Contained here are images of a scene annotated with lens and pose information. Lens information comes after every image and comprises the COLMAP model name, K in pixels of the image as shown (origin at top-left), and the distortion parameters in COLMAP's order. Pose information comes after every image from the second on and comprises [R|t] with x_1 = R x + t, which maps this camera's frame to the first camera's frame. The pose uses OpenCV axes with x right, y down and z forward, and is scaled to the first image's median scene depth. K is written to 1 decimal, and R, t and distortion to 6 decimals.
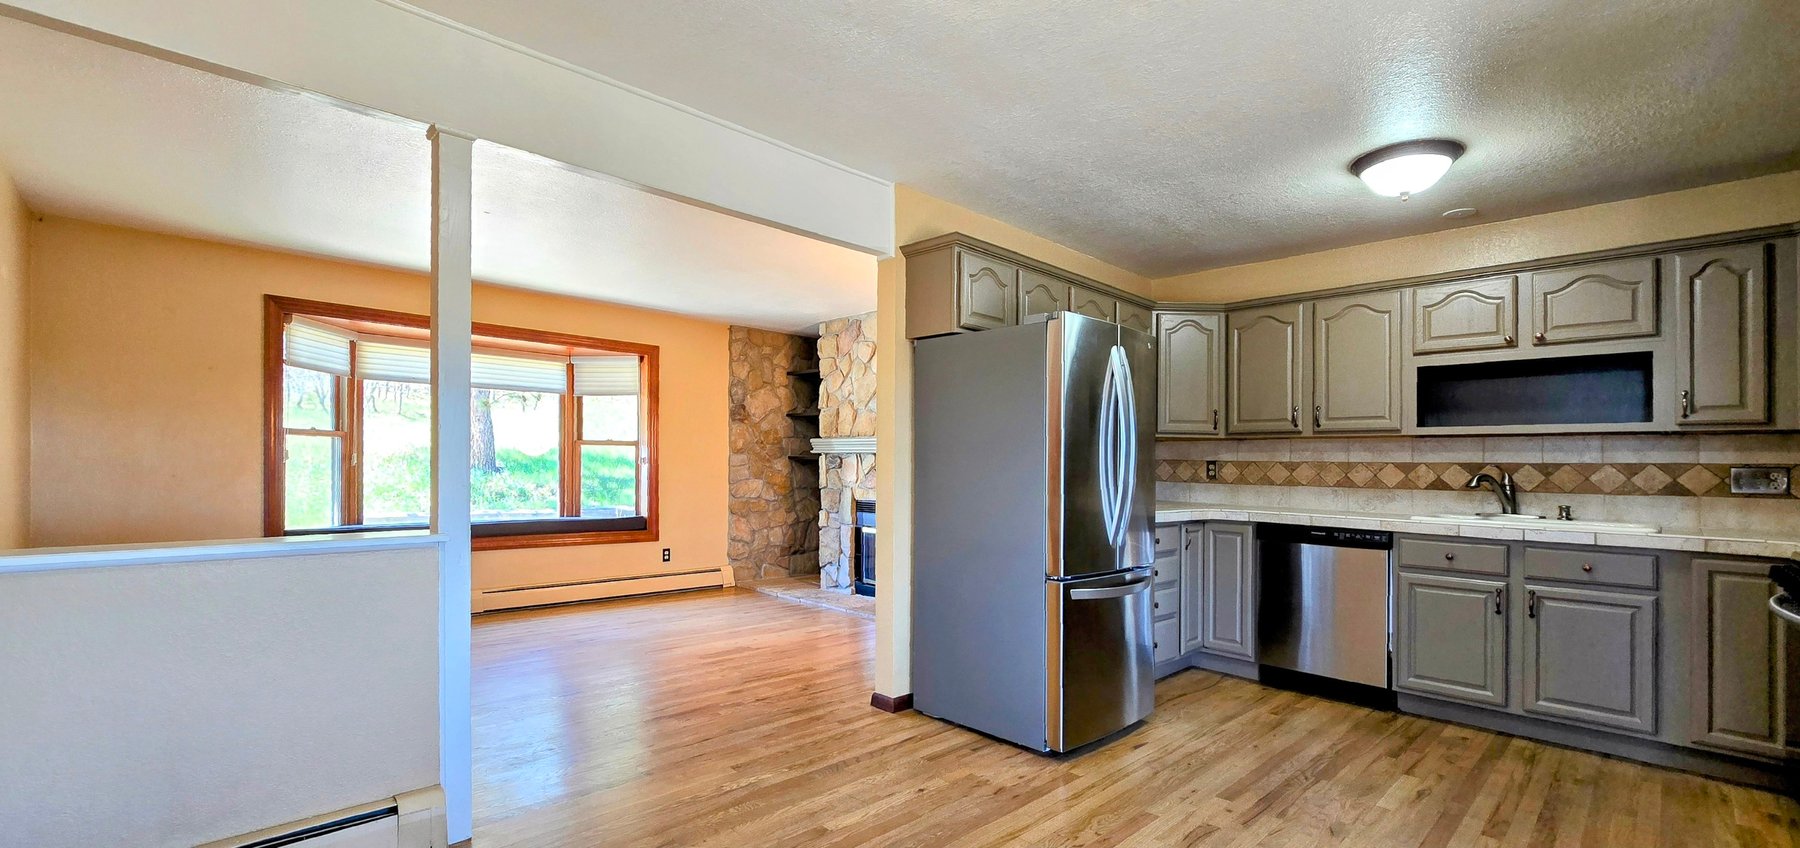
lens RADIAL K [[750.5, 0, 890.8], [0, 750.5, 468.6], [0, 0, 1]] dist [-0.001358, -0.000109]
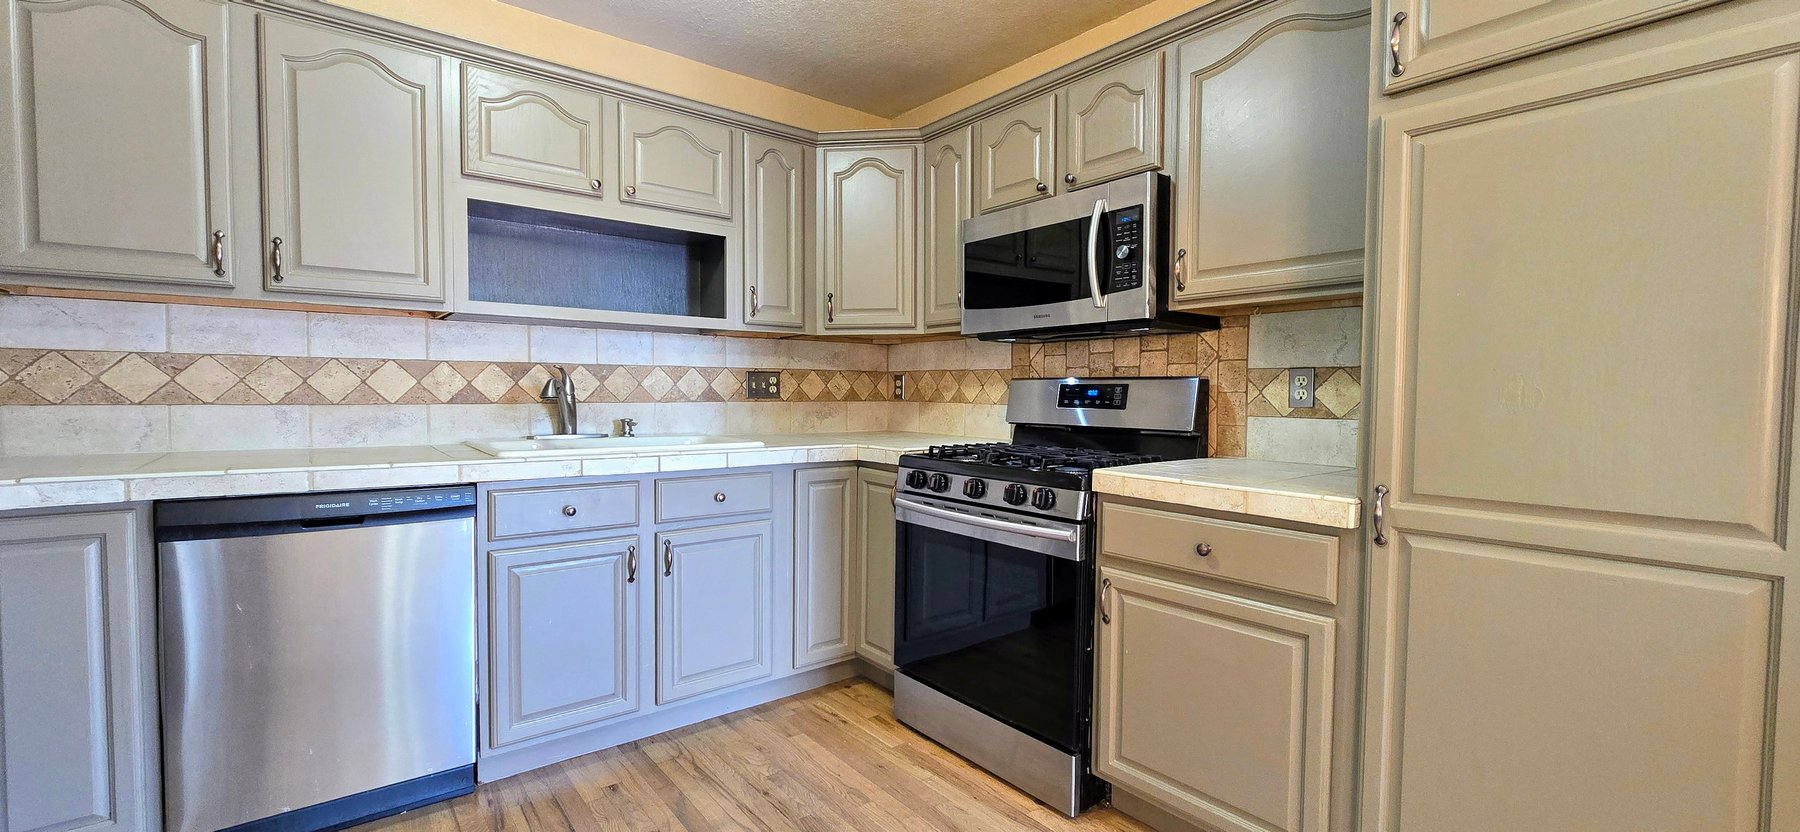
lens RADIAL K [[738.0, 0, 900.0], [0, 738.0, 416.0], [0, 0, 1]] dist [-0.001959, -0.000312]
pose [[0.094132, -0.051930, 0.994204, 0.124441], [-0.005142, 0.998600, 0.052647, 0.003422], [-0.995546, -0.010068, 0.093733, 0.510523]]
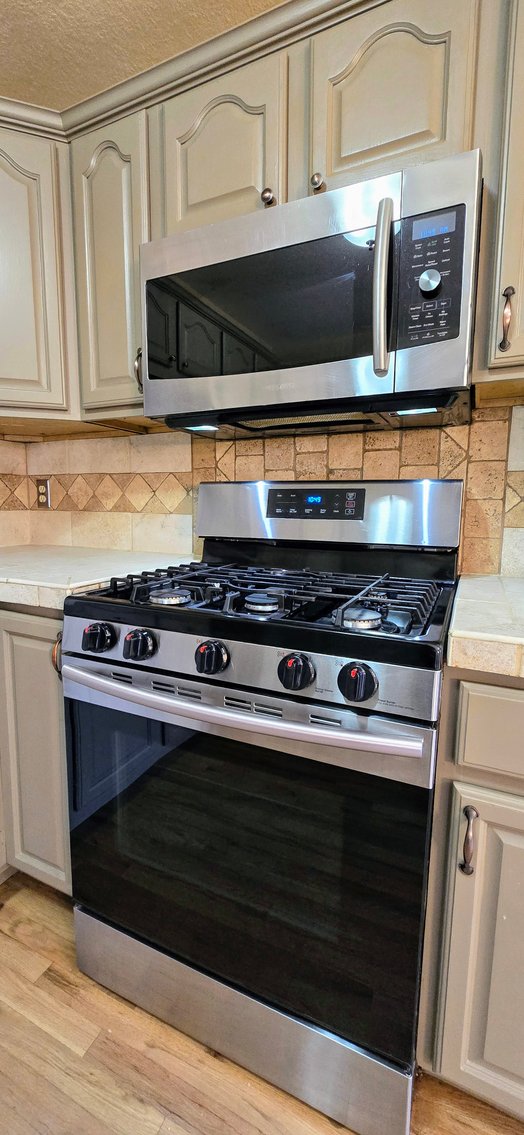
lens RADIAL K [[465.3, 0, 258.1], [0, 465.3, 565.0], [0, 0, 1]] dist [-0.001959, -0.000312]
pose [[-0.351551, -0.144763, 0.924908, 0.438526], [-0.015725, 0.988746, 0.148778, 0.012349], [-0.936037, 0.037759, -0.349871, 0.553315]]
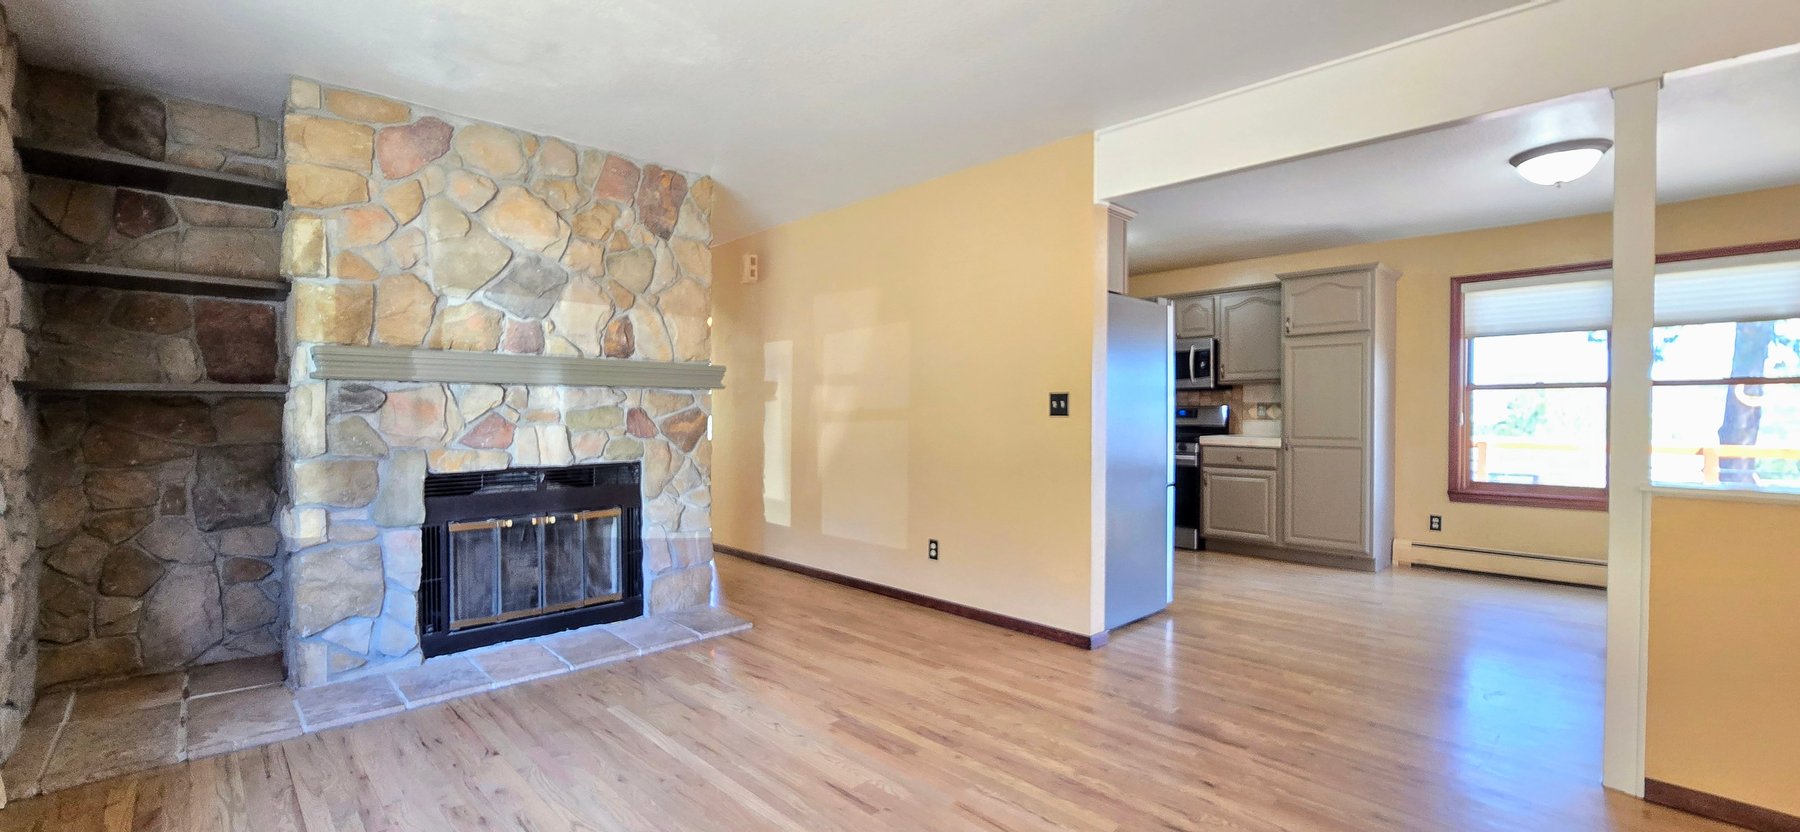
lens RADIAL K [[738.0, 0, 900.0], [0, 738.0, 416.0], [0, 0, 1]] dist [-0.001959, -0.000312]
pose [[0.005128, -0.023901, 0.999701, -0.777779], [0.000596, 0.999714, 0.023898, -0.013846], [-0.999987, 0.000473, 0.005141, 0.974622]]
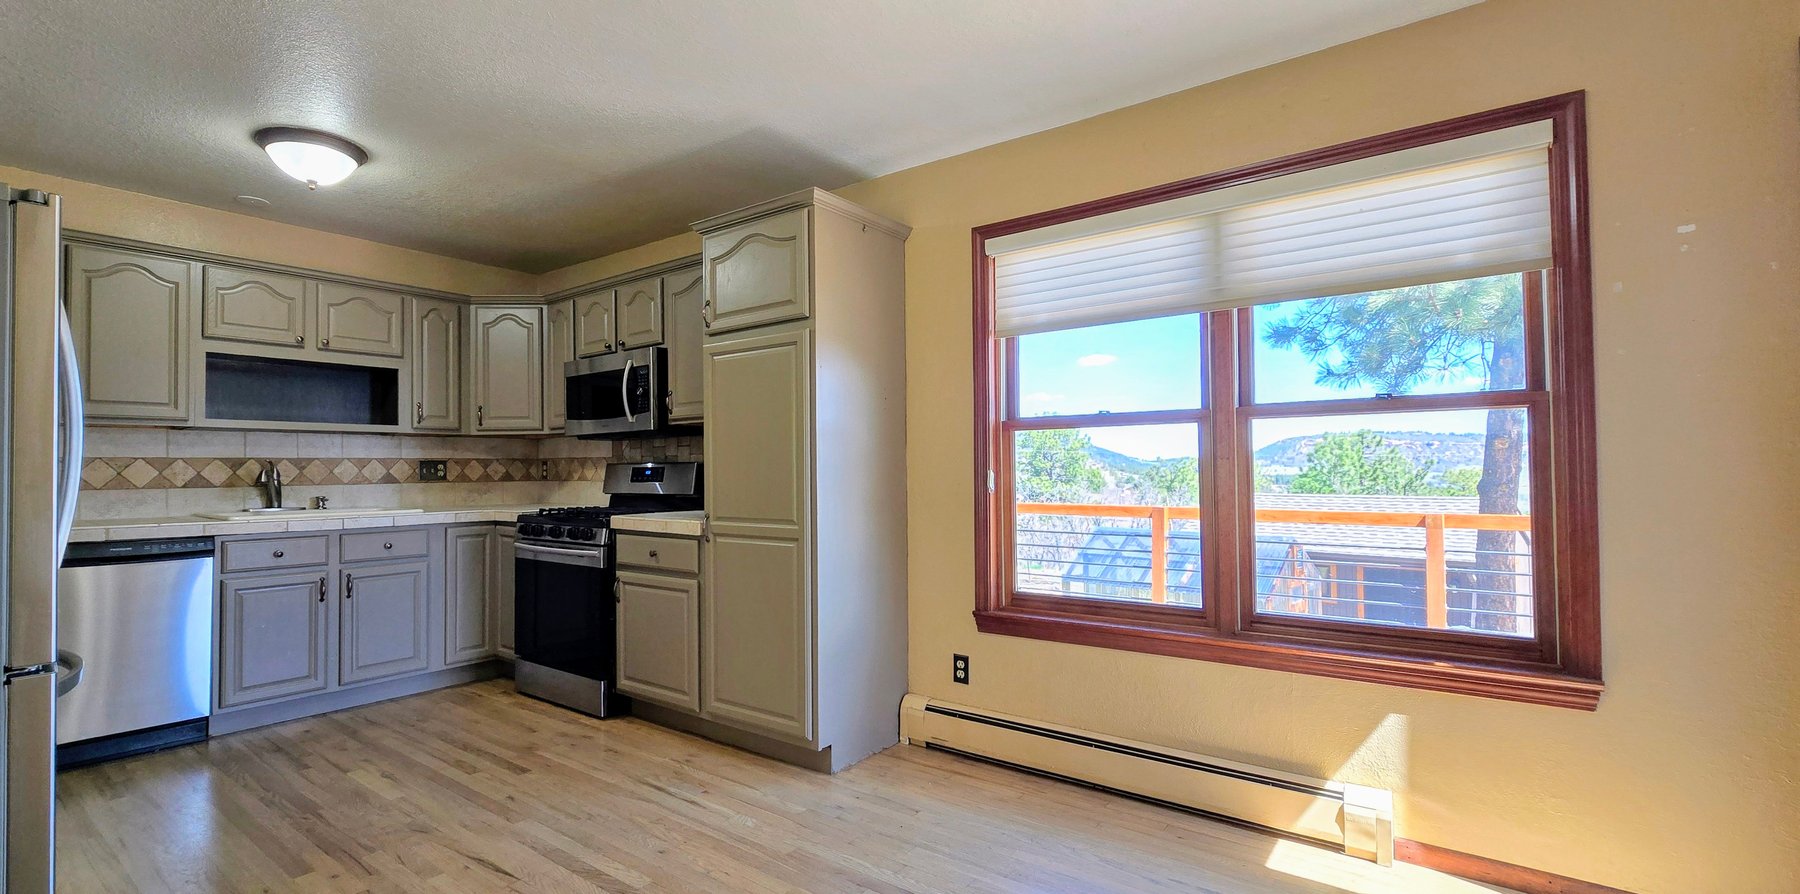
lens RADIAL K [[790.4, 0, 828.1], [0, 790.4, 449.6], [0, 0, 1]] dist [-0.002124, -0.000482]
pose [[-0.117367, 0.008228, 0.993055, -0.275515], [0.007475, 0.999945, -0.007402, -0.004432], [-0.993060, 0.006554, -0.117422, 0.312545]]
